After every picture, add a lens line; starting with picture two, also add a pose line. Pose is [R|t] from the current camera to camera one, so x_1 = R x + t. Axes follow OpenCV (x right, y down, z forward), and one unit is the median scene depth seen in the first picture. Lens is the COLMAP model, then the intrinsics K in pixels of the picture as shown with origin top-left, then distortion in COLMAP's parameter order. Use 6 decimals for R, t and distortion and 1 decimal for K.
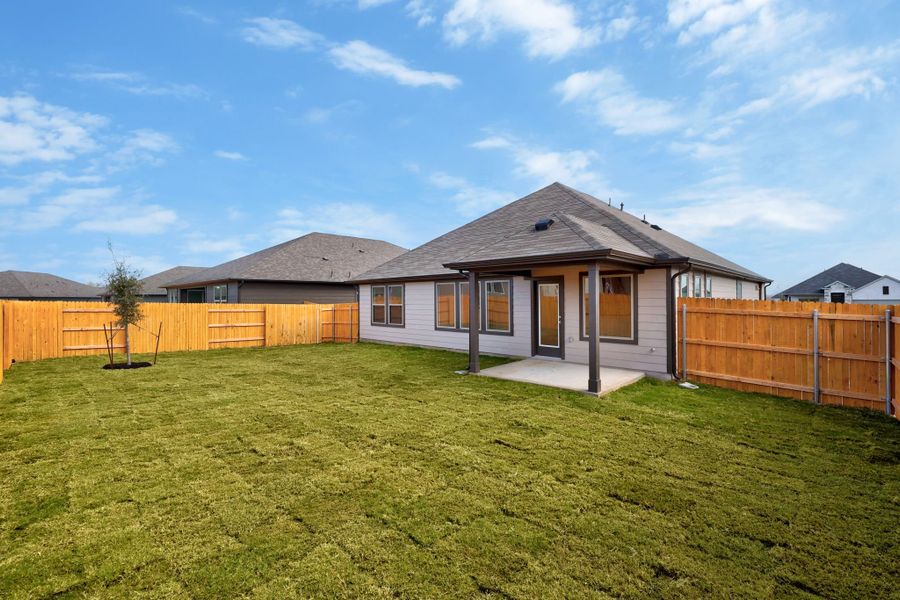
lens RADIAL K [[387.1, 0, 447.8], [0, 387.1, 298.1], [0, 0, 1]] dist [0.000382, -0.000250]
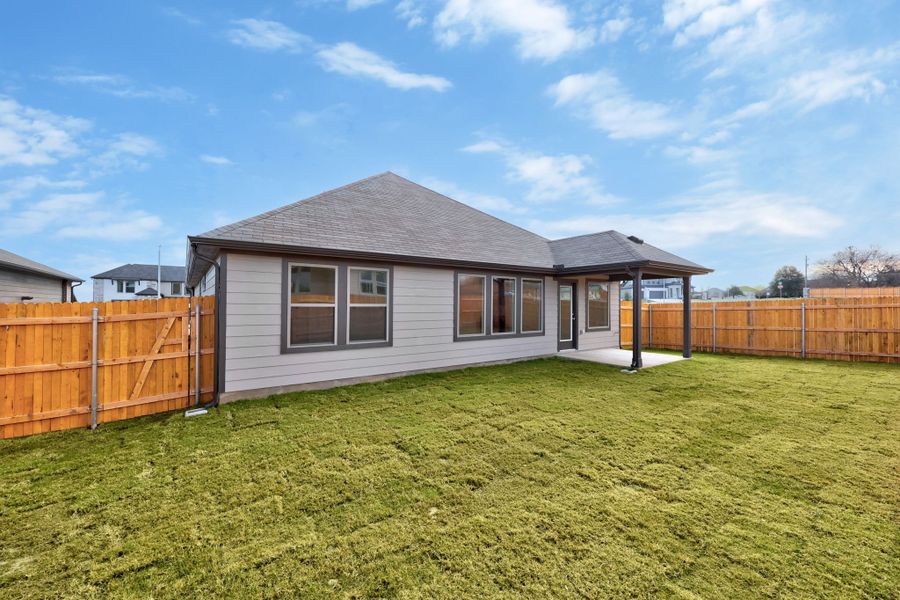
lens RADIAL K [[387.1, 0, 454.1], [0, 387.1, 304.0], [0, 0, 1]] dist [0.000382, -0.000250]
pose [[0.160011, 0.006511, 0.987094, -0.718385], [-0.005669, 0.999968, -0.005677, 0.020365], [-0.987099, -0.004688, 0.160042, 0.901819]]
